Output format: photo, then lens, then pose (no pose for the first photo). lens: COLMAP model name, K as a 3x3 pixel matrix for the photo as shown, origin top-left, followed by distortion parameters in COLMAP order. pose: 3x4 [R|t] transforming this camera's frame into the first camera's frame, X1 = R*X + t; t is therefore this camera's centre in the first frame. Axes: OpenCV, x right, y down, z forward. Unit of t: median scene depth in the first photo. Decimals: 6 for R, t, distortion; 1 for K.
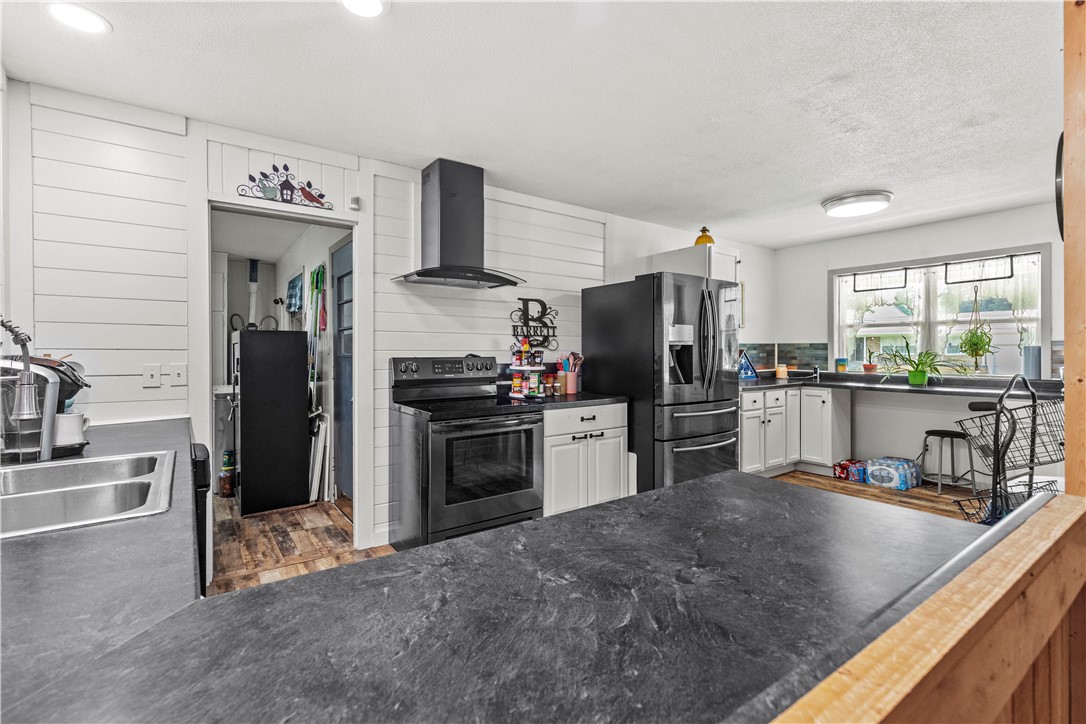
lens RADIAL K [[496.9, 0, 549.1], [0, 496.9, 349.2], [0, 0, 1]] dist [0.004648, 0.000317]
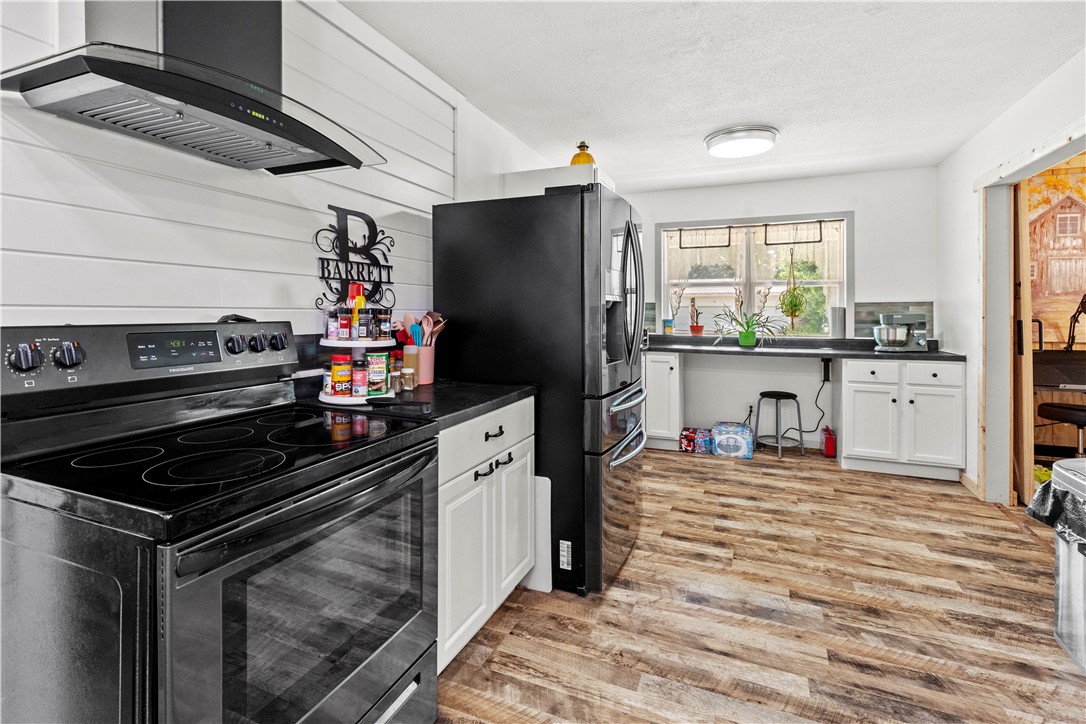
lens RADIAL K [[507.8, 0, 546.9], [0, 507.8, 317.6], [0, 0, 1]] dist [0.002733, 0.000230]
pose [[0.856309, -0.003186, 0.516454, -0.146245], [-0.005294, 0.999874, 0.014945, 0.003497], [-0.516437, -0.015532, 0.856185, 0.456061]]
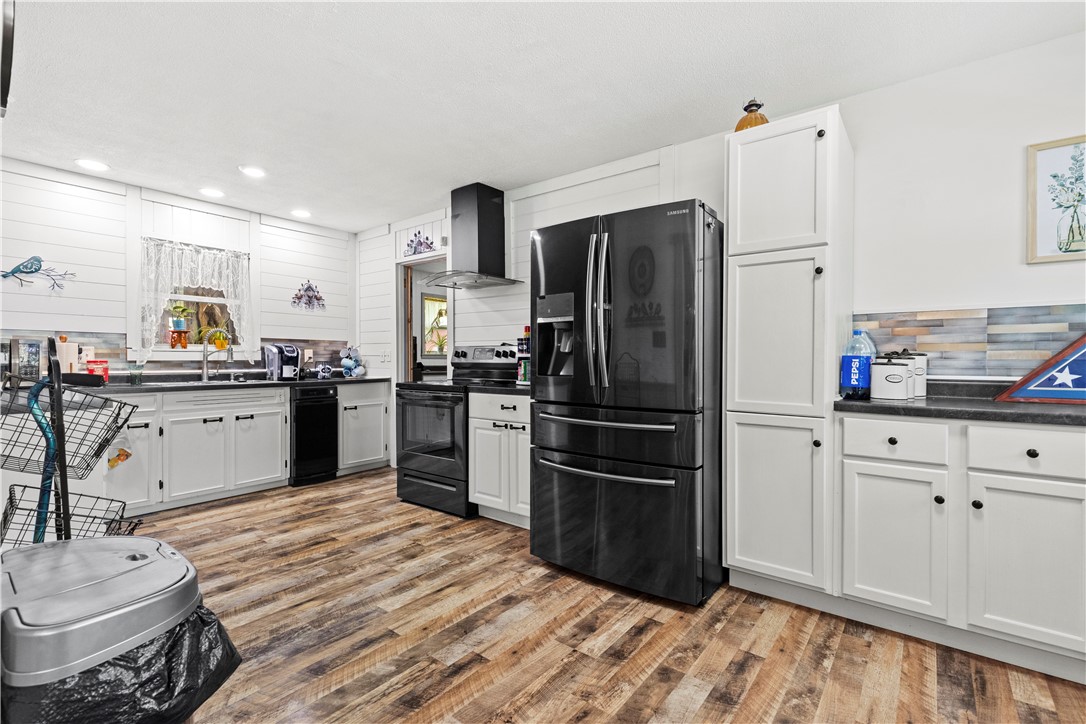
lens RADIAL K [[492.4, 0, 550.5], [0, 492.4, 364.5], [0, 0, 1]] dist [0.004485, 0.000217]
pose [[0.277161, 0.012098, -0.960747, 0.917076], [0.002324, 0.999909, 0.013262, 0.041931], [0.960821, -0.005908, 0.277108, 0.754324]]
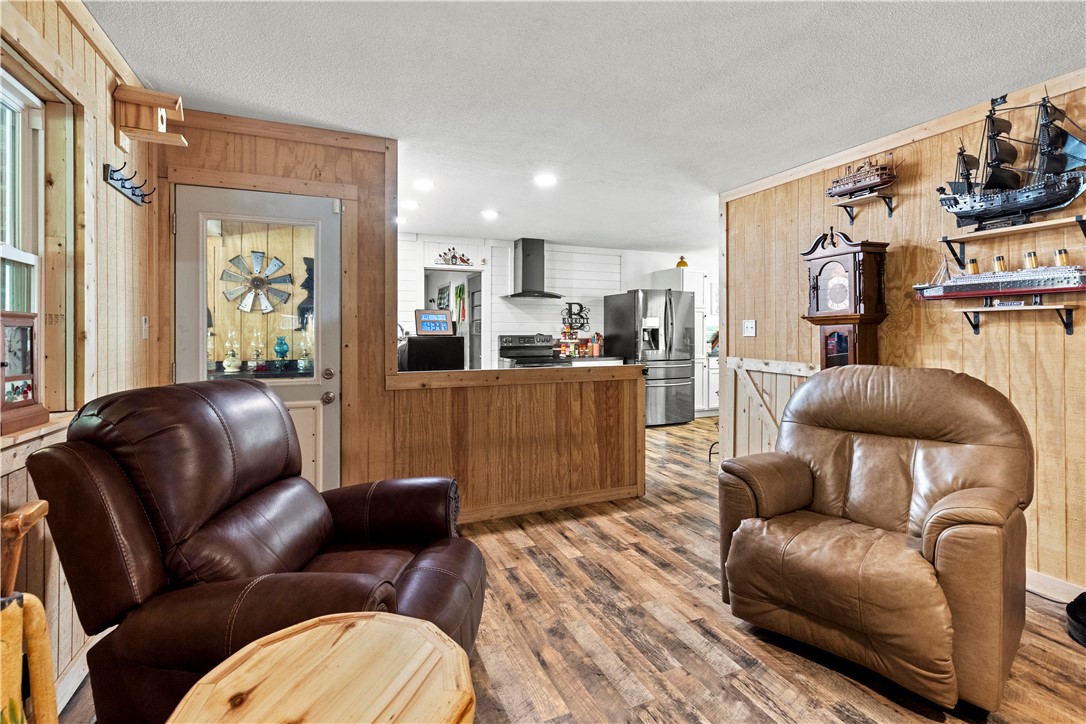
lens RADIAL K [[499.9, 0, 546.8], [0, 499.9, 330.2], [0, 0, 1]] dist [0.002877, 0.000157]
pose [[0.977836, -0.001601, -0.209364, 0.264206], [0.001992, 0.999997, 0.001657, -0.005845], [0.209361, -0.002038, 0.977836, -0.843967]]
